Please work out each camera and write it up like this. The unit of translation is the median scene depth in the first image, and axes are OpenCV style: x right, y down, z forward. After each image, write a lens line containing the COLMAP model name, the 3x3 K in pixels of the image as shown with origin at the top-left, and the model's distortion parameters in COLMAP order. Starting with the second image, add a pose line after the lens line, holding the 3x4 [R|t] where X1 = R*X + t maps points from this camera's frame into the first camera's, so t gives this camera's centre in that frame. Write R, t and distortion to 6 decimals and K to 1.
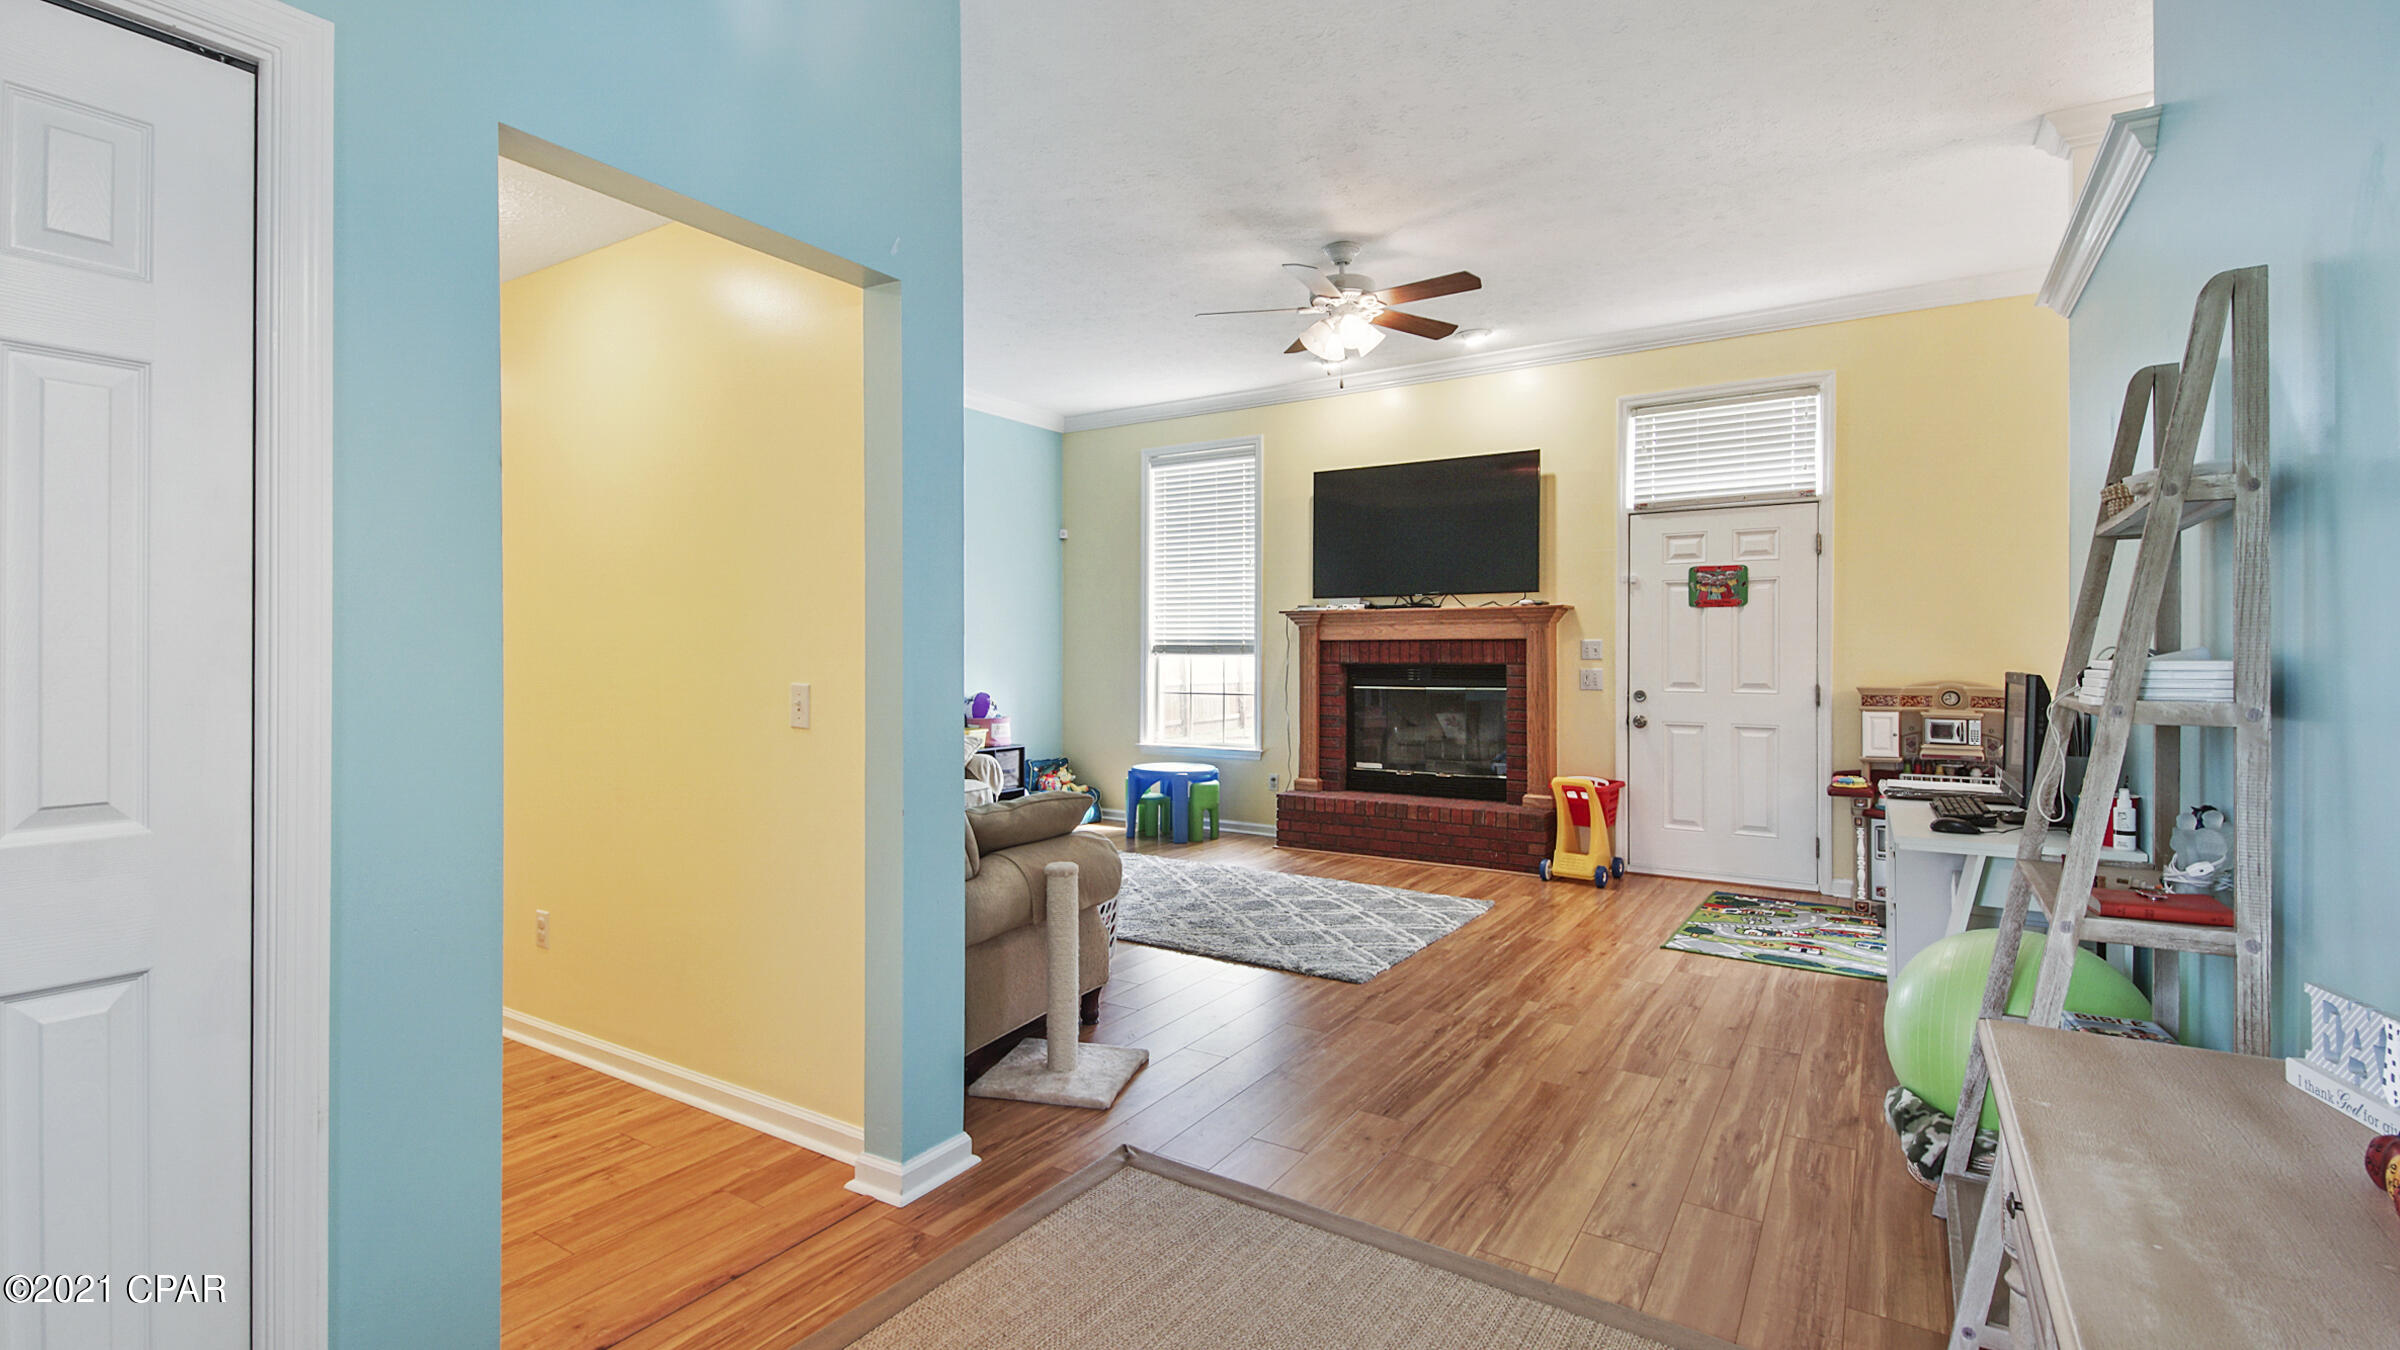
lens RADIAL K [[1105.7, 0, 1189.4], [0, 1105.7, 658.7], [0, 0, 1]] dist [-0.004168, -0.001358]
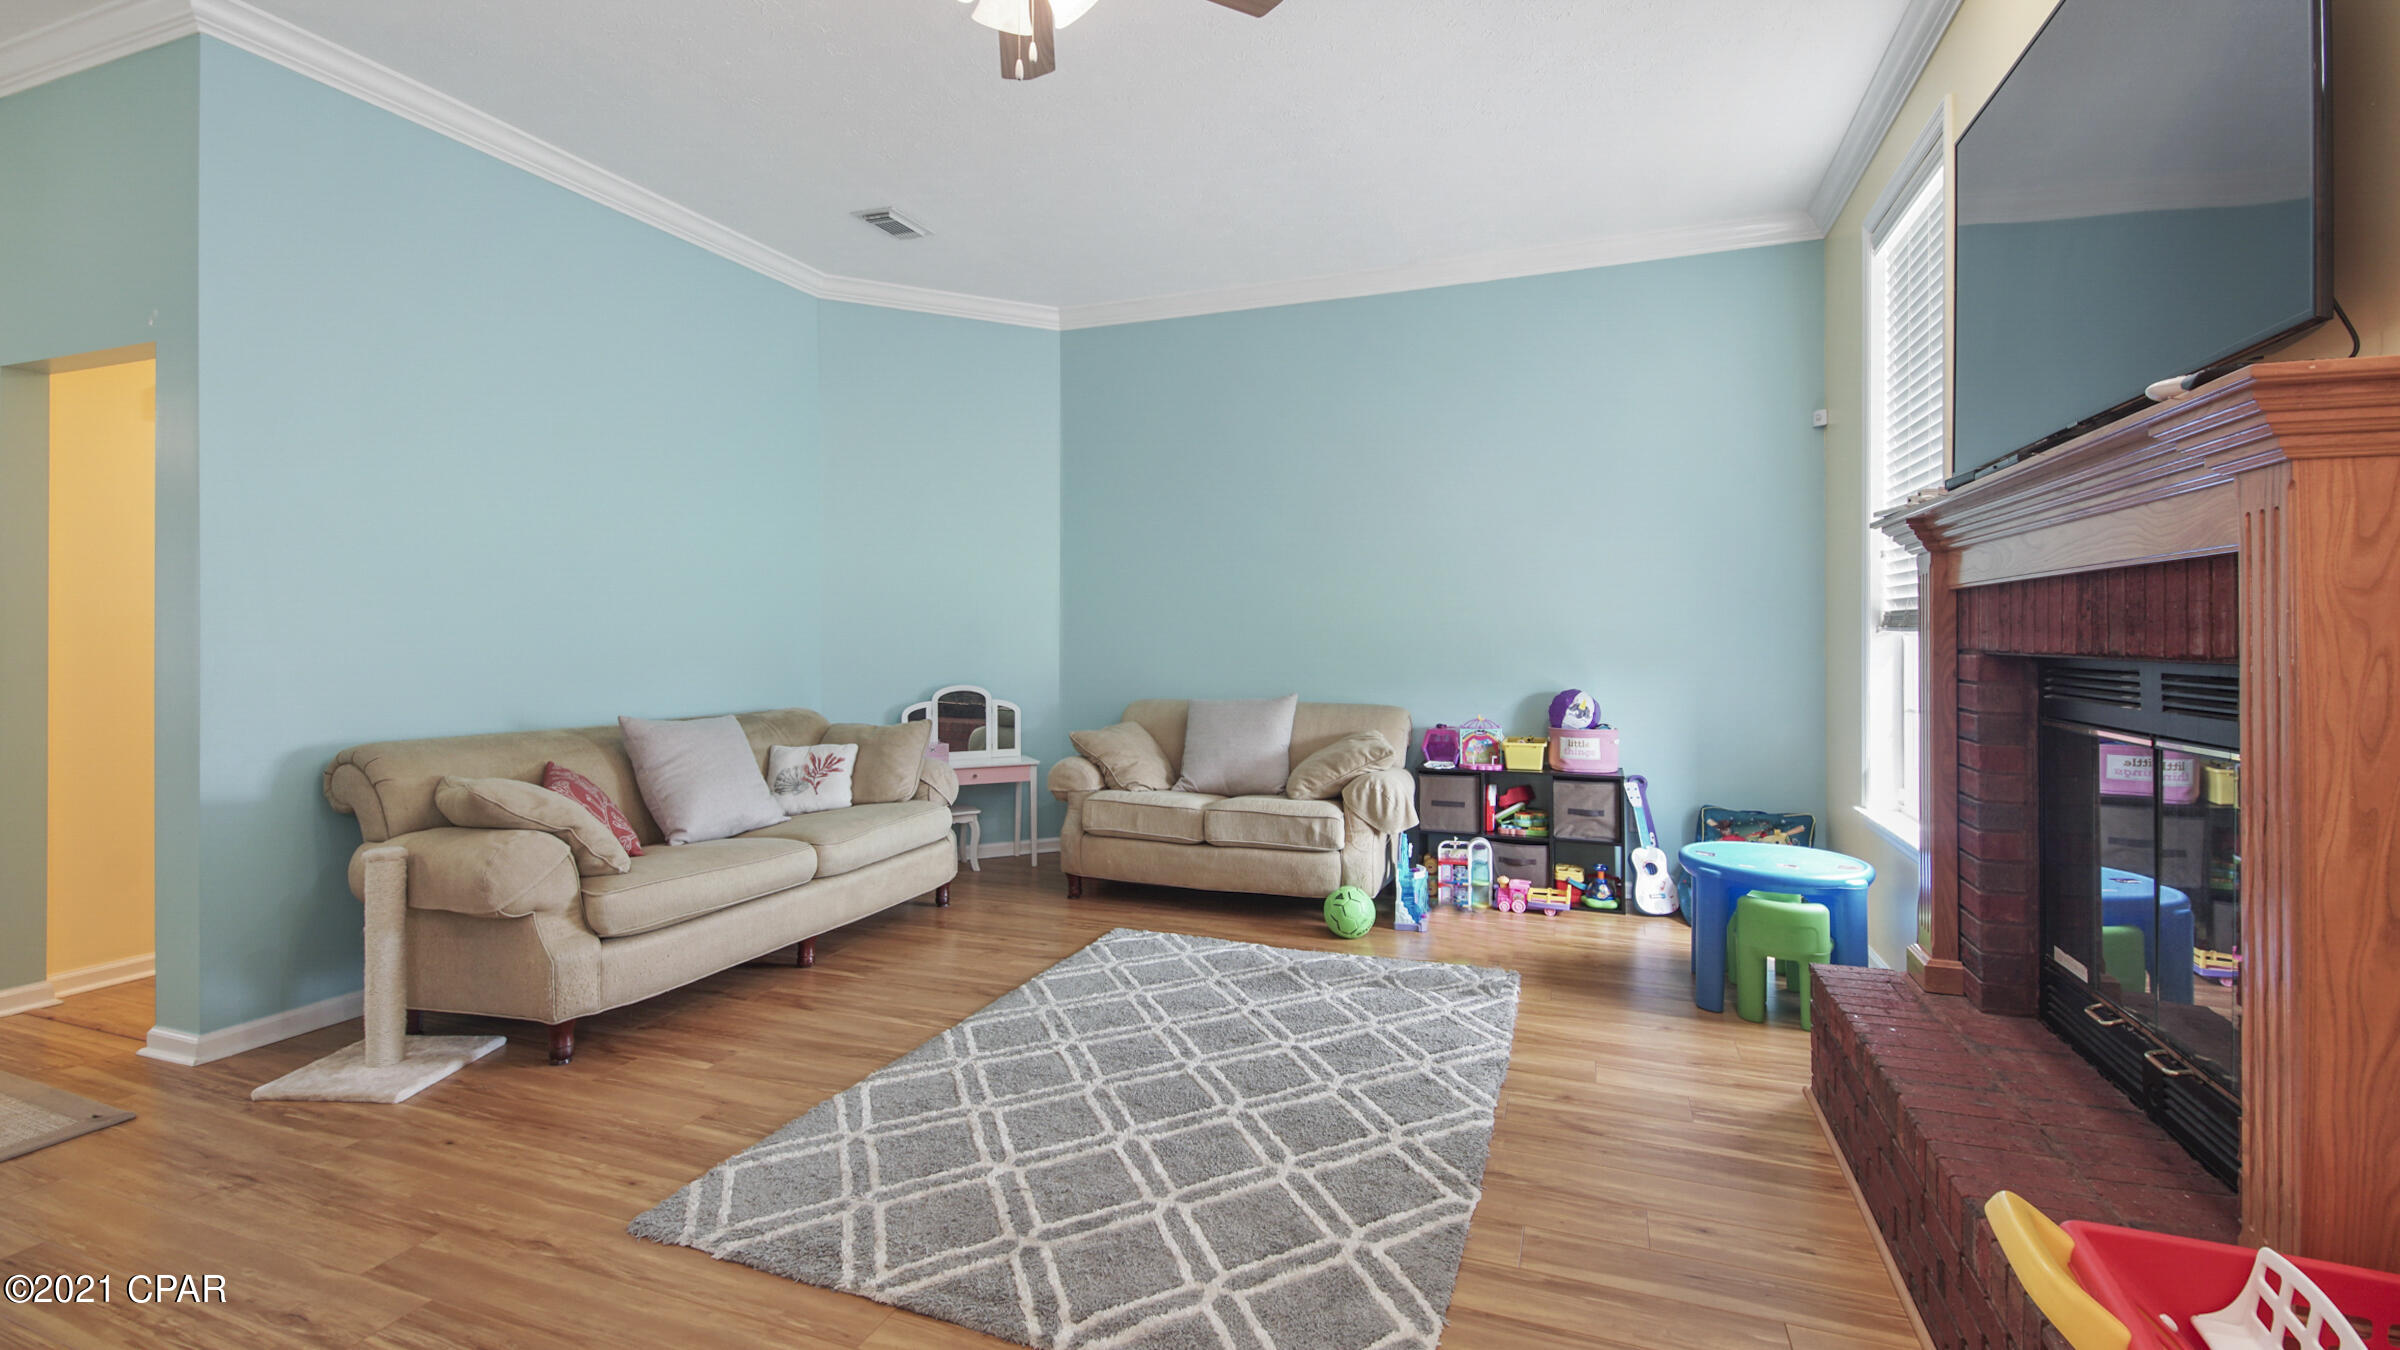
lens RADIAL K [[1061.0, 0, 1197.0], [0, 1061.0, 667.3], [0, 0, 1]] dist [-0.001148, -0.000375]
pose [[0.212638, 0.032065, -0.976605, 0.434536], [-0.006828, 0.999486, 0.031329, 0.000078], [0.977107, 0.000007, 0.212748, 0.707341]]
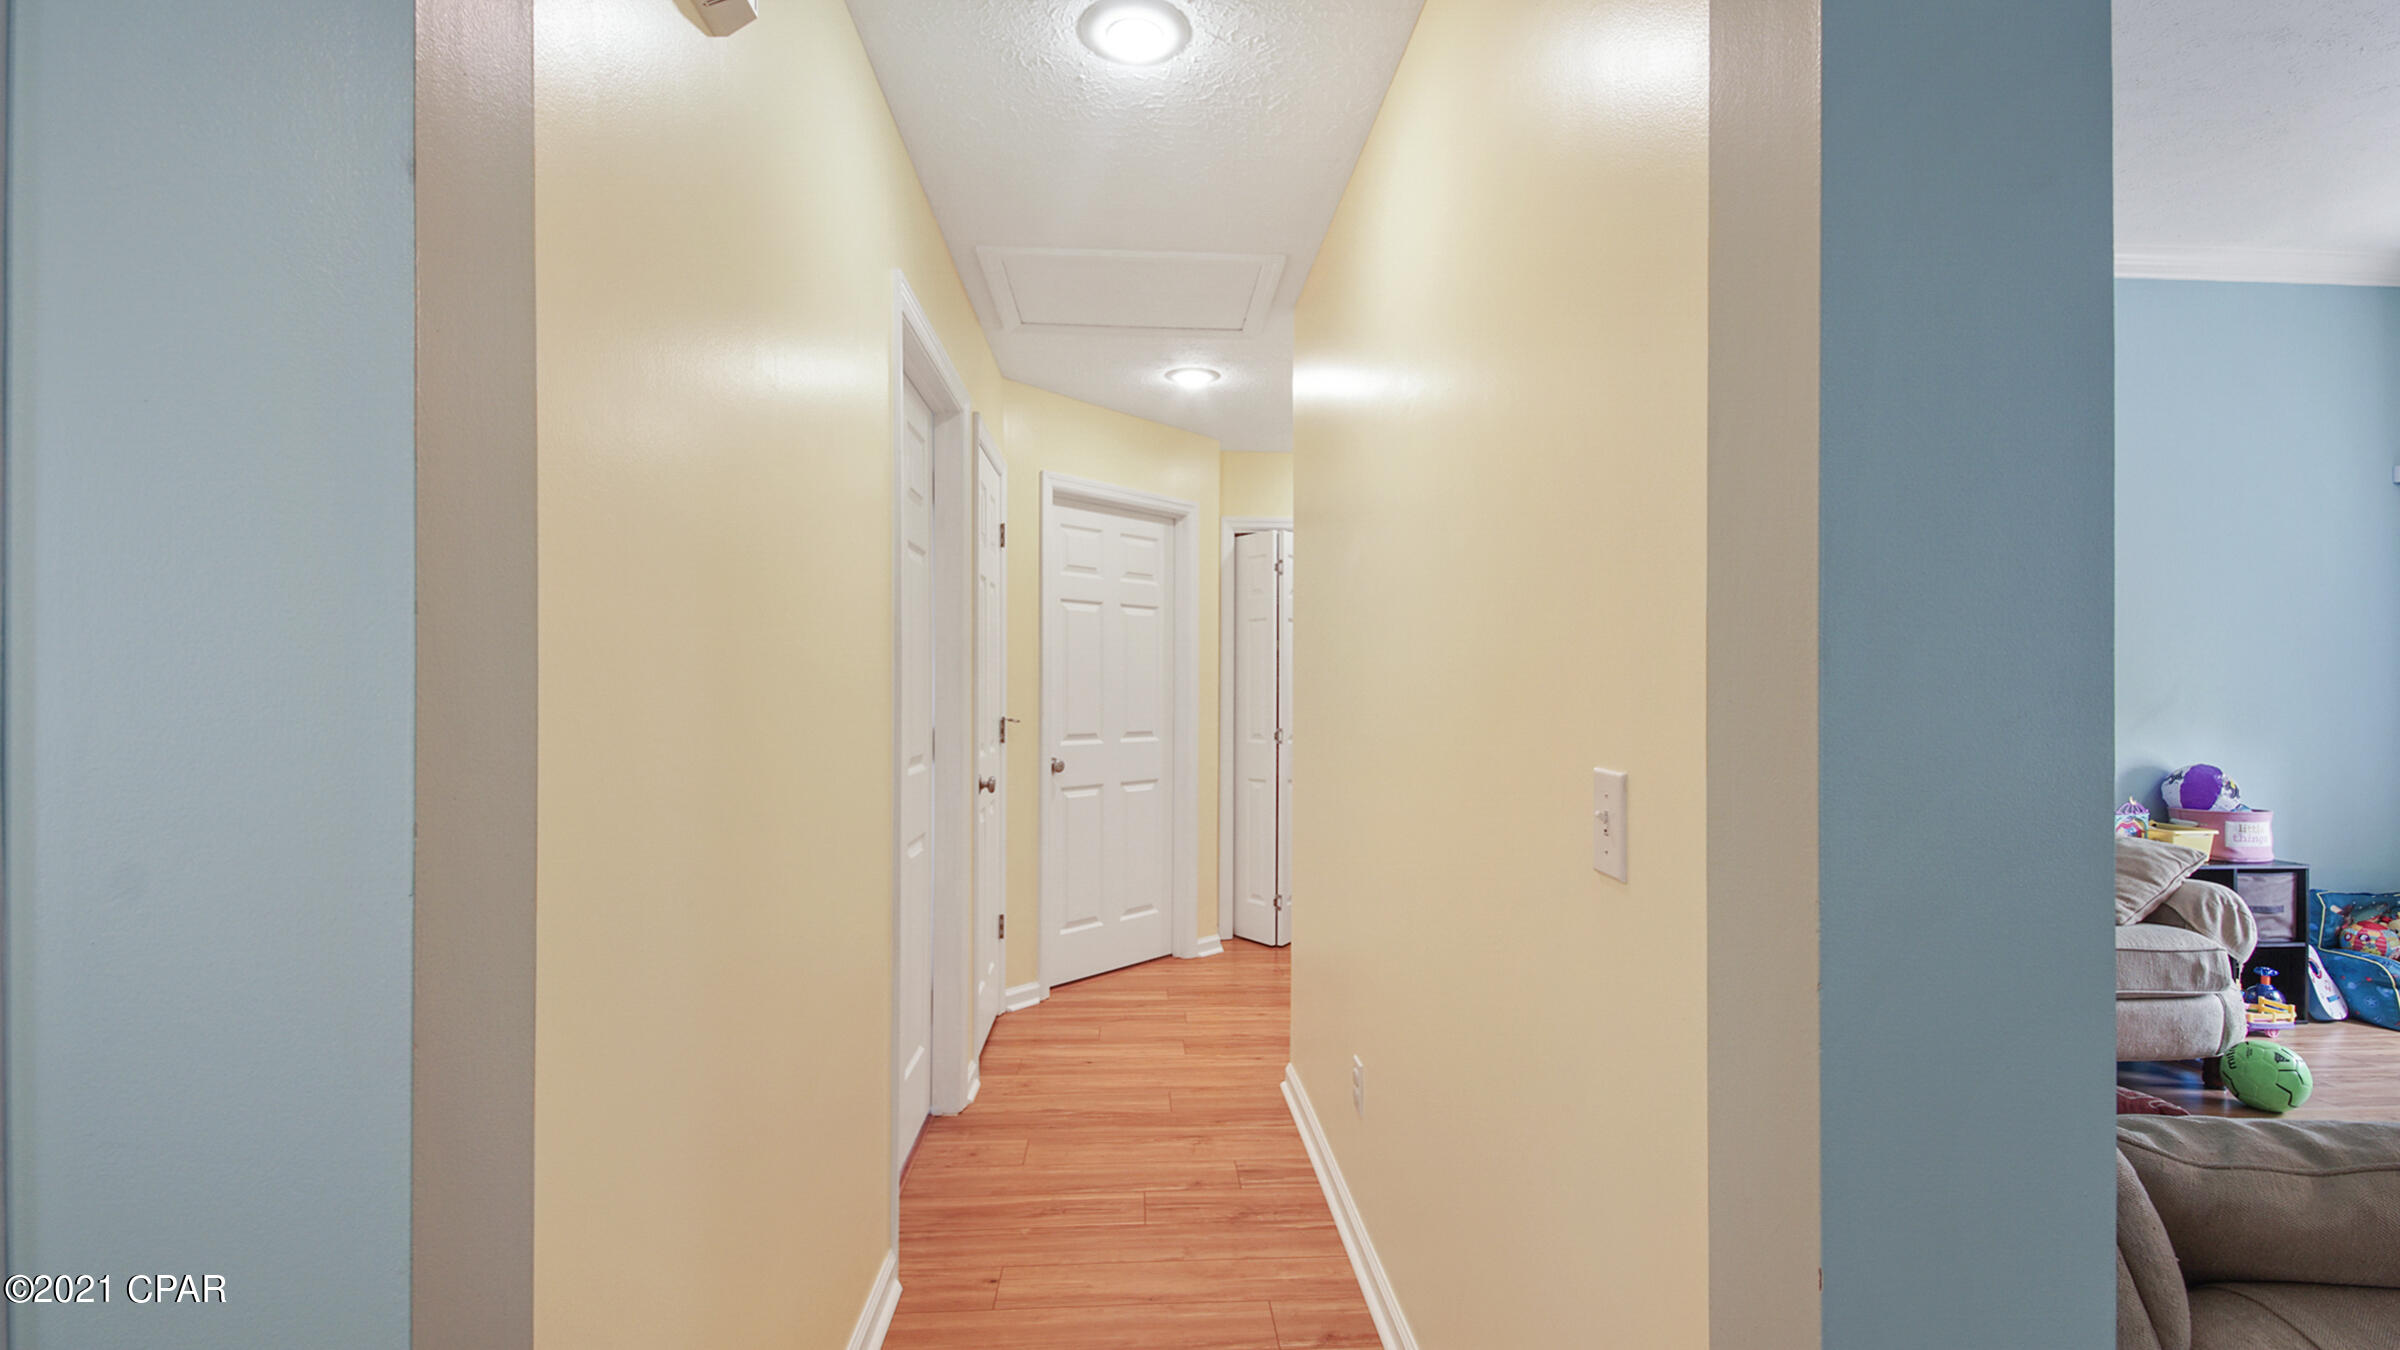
lens RADIAL K [[1105.7, 0, 1189.4], [0, 1105.7, 658.7], [0, 0, 1]] dist [-0.004168, -0.001358]
pose [[0.597069, -0.011554, -0.802107, -0.045758], [-0.012585, 0.999638, -0.023767, -0.002951], [0.802092, 0.024286, 0.596707, 0.252535]]
